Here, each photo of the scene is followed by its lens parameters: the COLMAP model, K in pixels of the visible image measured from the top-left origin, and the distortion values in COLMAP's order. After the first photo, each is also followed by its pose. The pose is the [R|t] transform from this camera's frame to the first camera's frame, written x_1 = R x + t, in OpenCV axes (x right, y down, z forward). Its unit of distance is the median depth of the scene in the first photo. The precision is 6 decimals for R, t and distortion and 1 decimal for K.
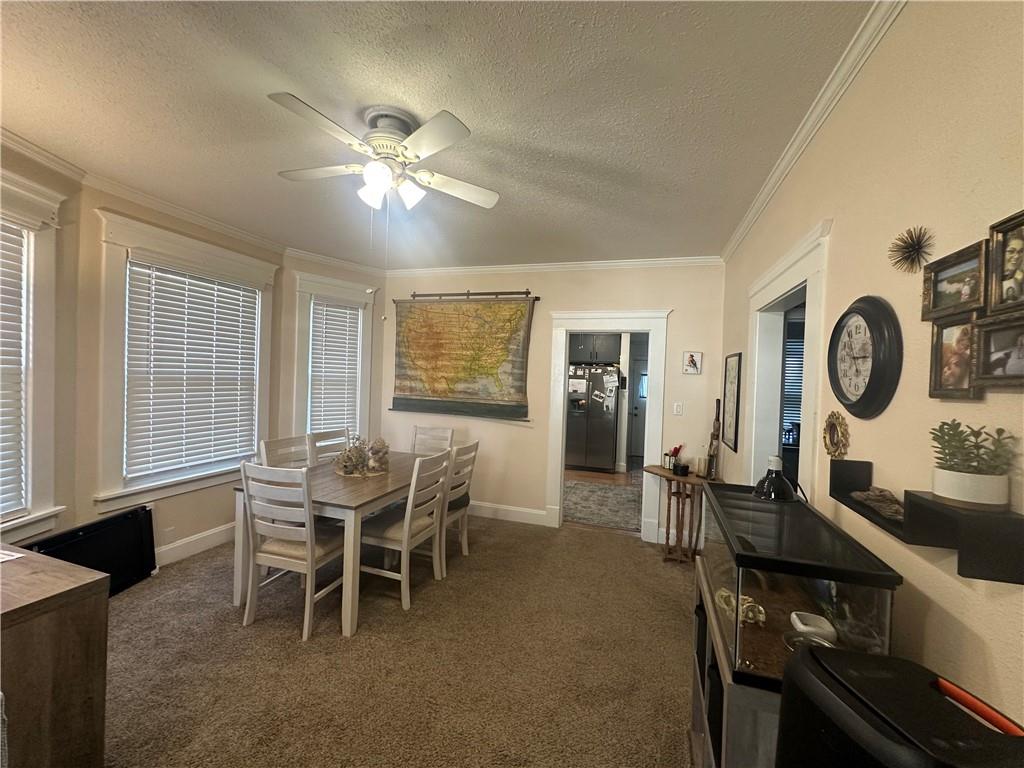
lens RADIAL K [[409.1, 0, 511.5], [0, 409.1, 386.0], [0, 0, 1]] dist [0.002535, -0.000556]
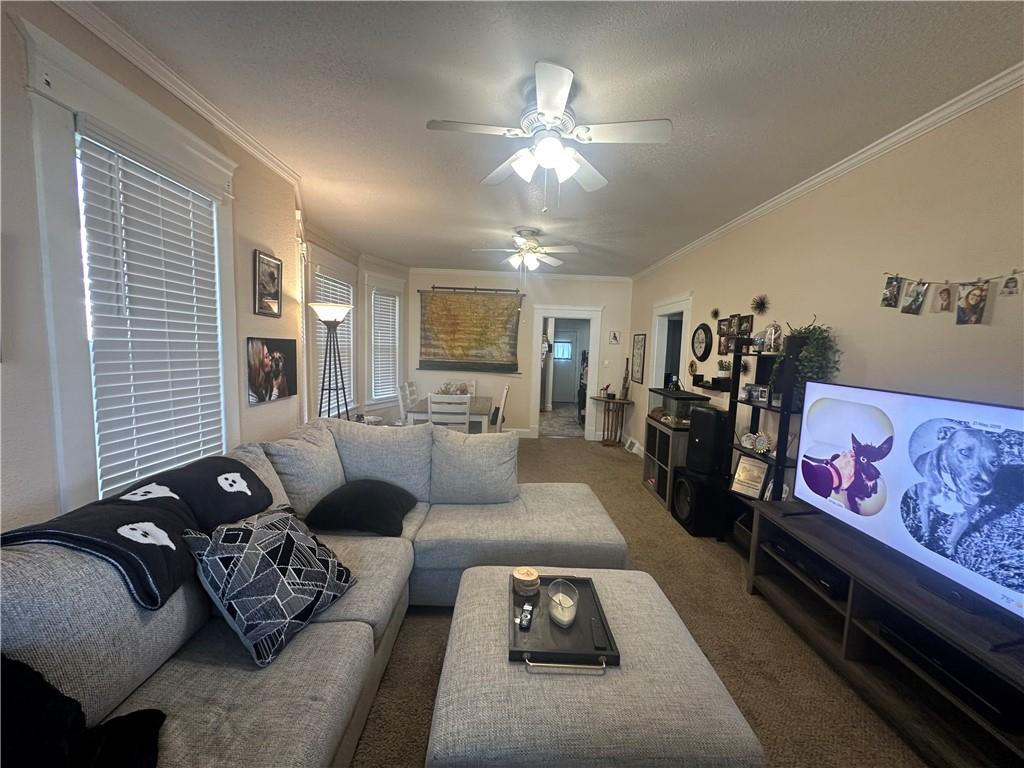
lens RADIAL K [[409.1, 0, 510.3], [0, 409.1, 385.4], [0, 0, 1]] dist [0.002535, -0.000556]
pose [[0.949675, -0.034261, 0.311358, -0.457511], [0.007082, 0.996095, 0.088005, -0.008455], [-0.313157, -0.081371, 0.946209, -0.461081]]
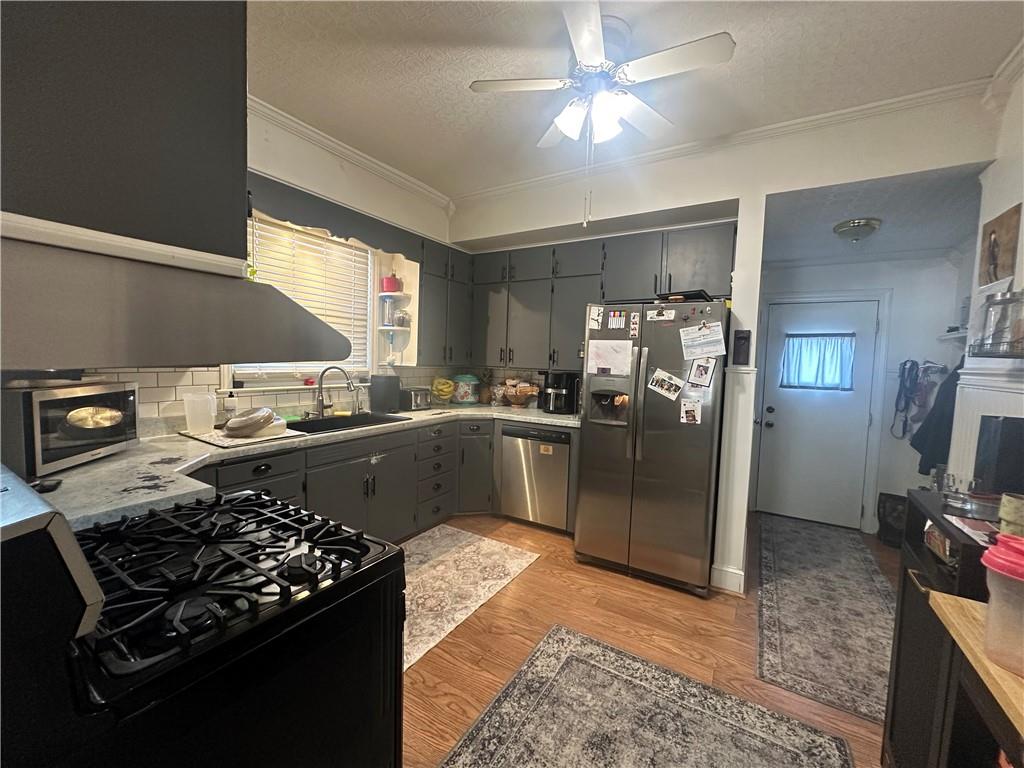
lens RADIAL K [[409.1, 0, 513.7], [0, 409.1, 386.2], [0, 0, 1]] dist [0.002535, -0.000556]
pose [[0.974202, 0.004273, -0.225637, 0.237478], [0.009043, 0.998278, 0.057951, 0.005553], [0.225496, -0.058496, 0.972486, 0.894746]]
